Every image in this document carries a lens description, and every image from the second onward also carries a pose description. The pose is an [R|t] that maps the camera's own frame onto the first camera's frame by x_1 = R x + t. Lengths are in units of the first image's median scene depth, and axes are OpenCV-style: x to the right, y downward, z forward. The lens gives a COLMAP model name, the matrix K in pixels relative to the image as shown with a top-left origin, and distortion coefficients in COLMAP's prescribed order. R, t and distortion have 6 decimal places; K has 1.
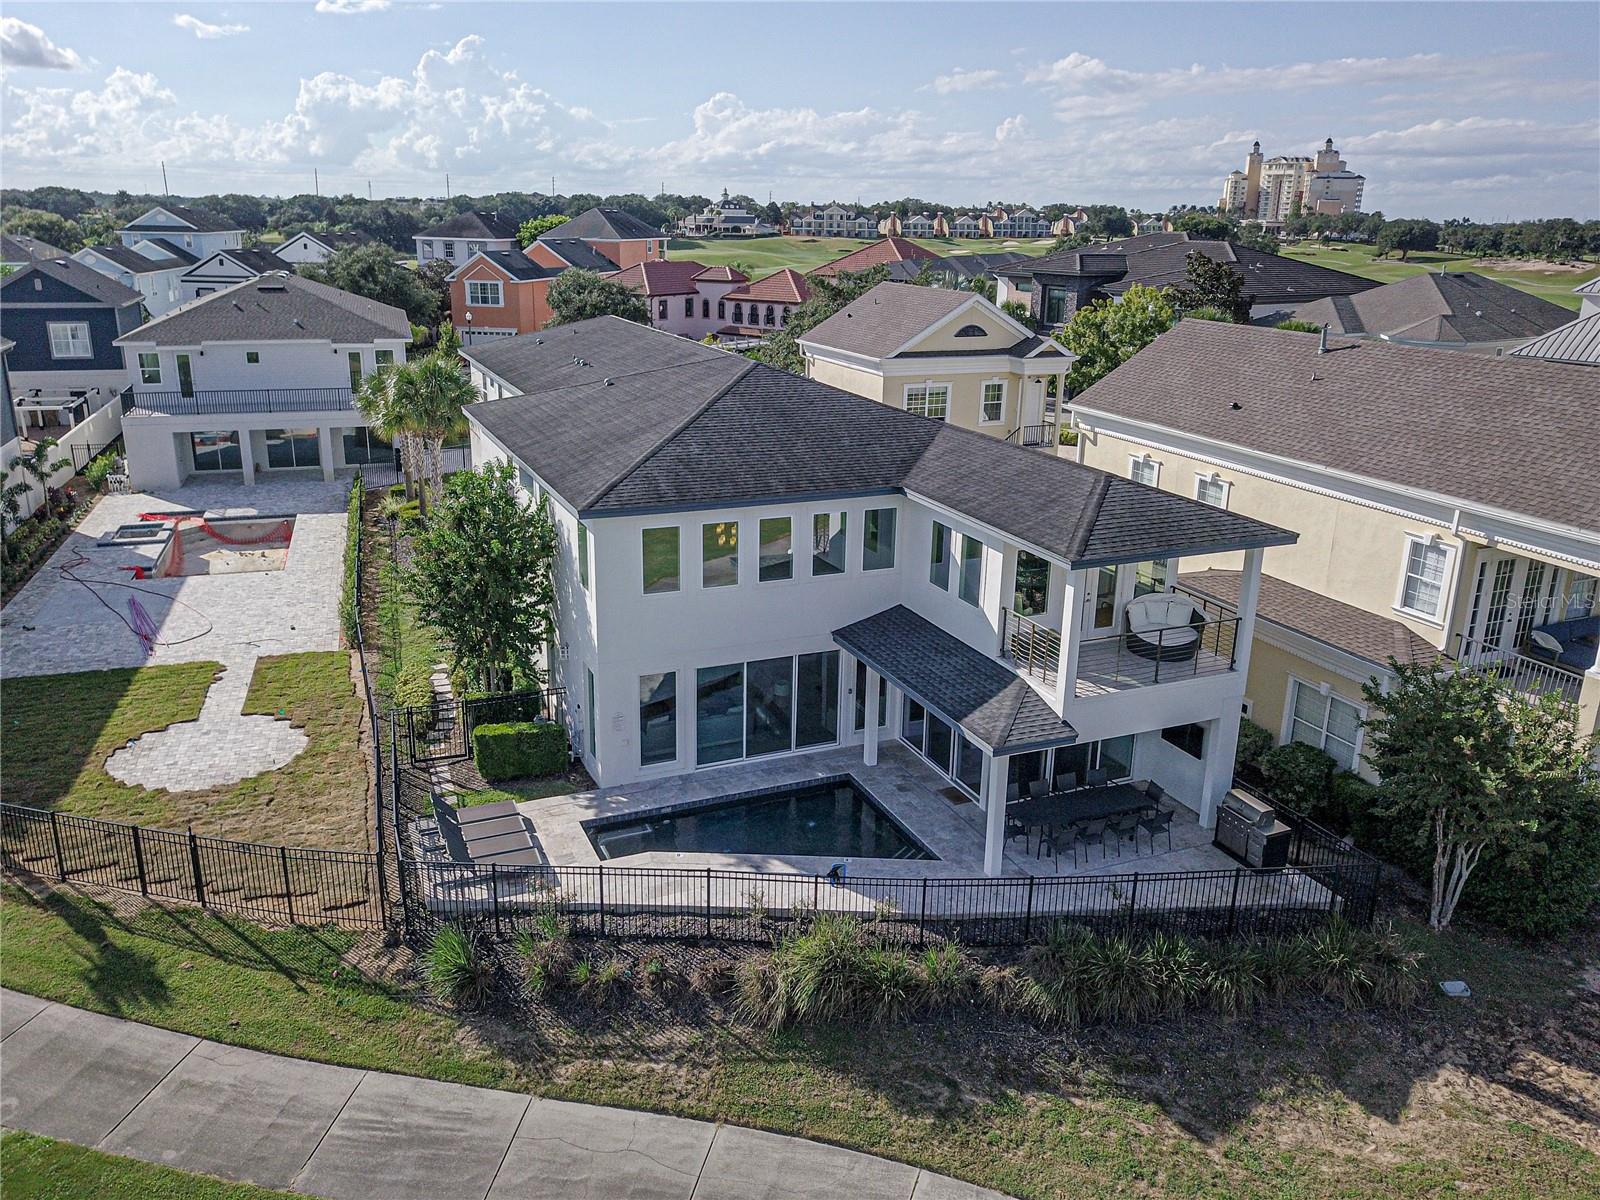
lens RADIAL K [[1221.1, 0, 800.0], [0, 1221.1, 600.0], [0, 0, 1]] dist [0.002757, 0.003919]
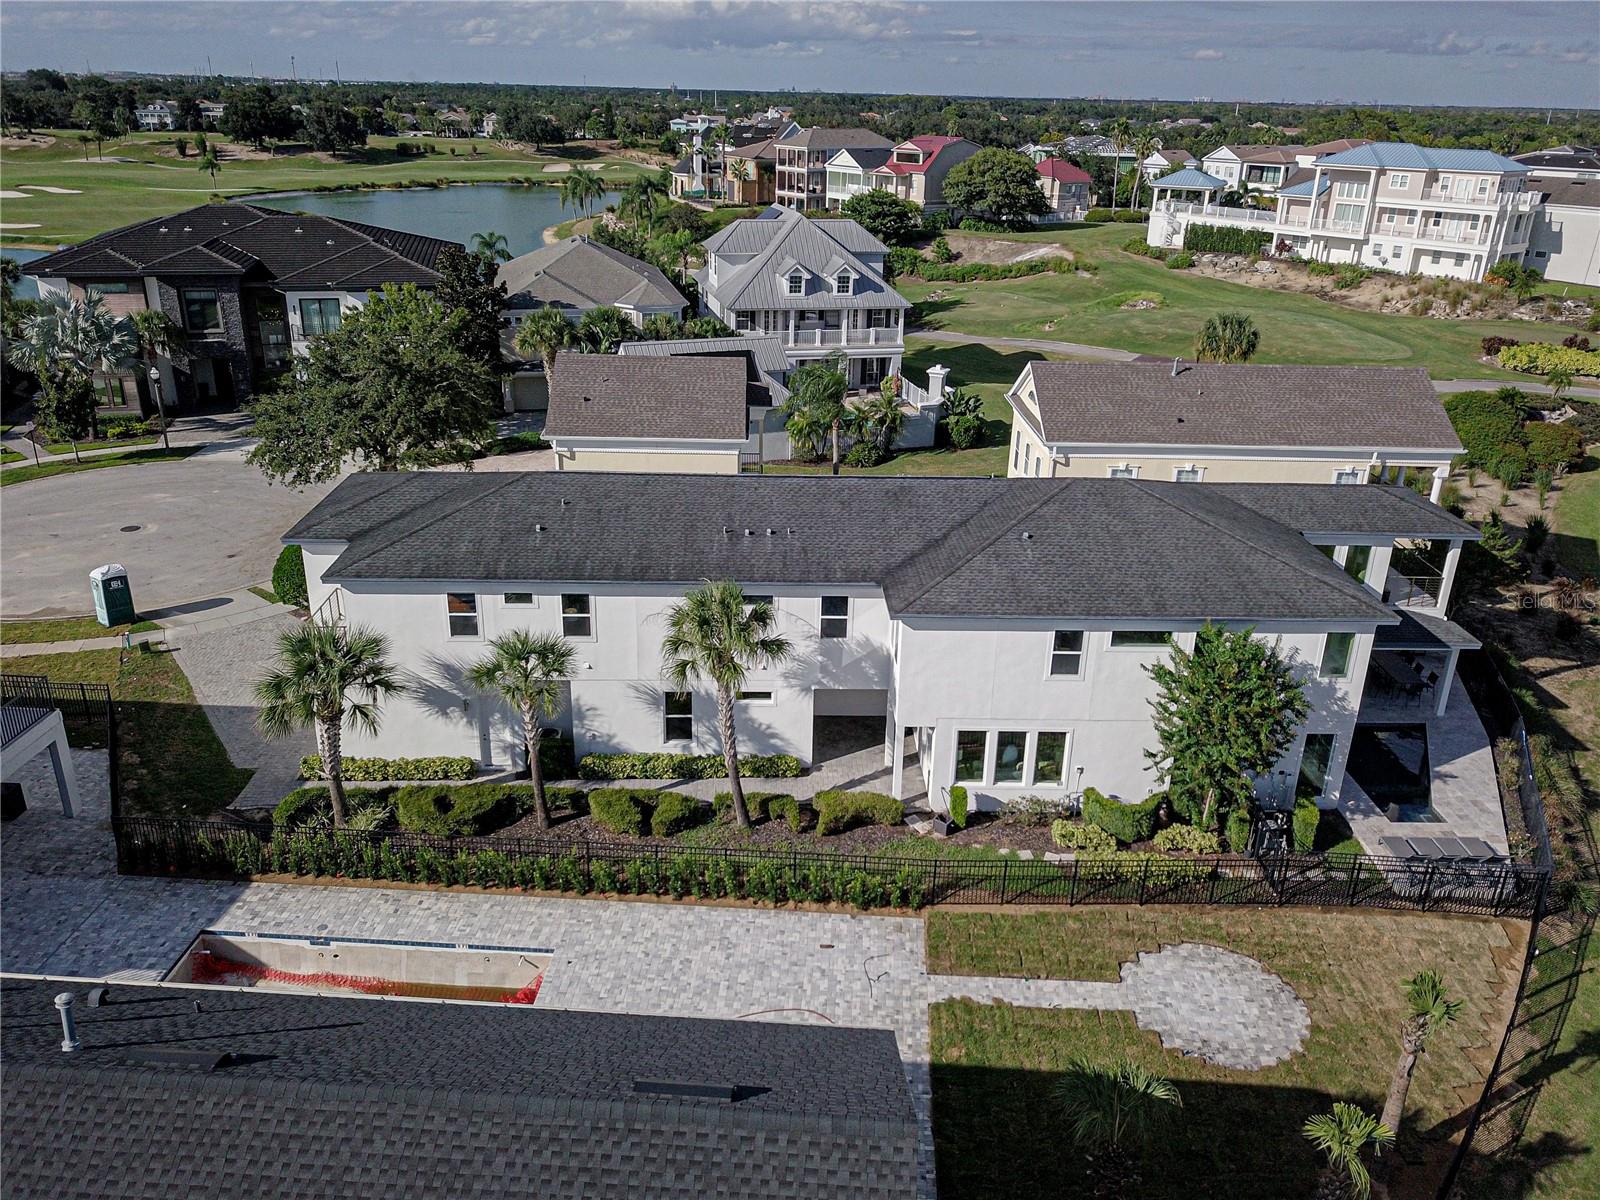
lens RADIAL K [[1221.1, 0, 800.0], [0, 1221.1, 600.0], [0, 0, 1]] dist [0.002757, 0.003919]
pose [[0.370129, -0.365086, 0.854235, -1.274078], [0.263996, 0.922965, 0.280074, -0.521749], [-0.890680, 0.121851, 0.437998, 0.779751]]
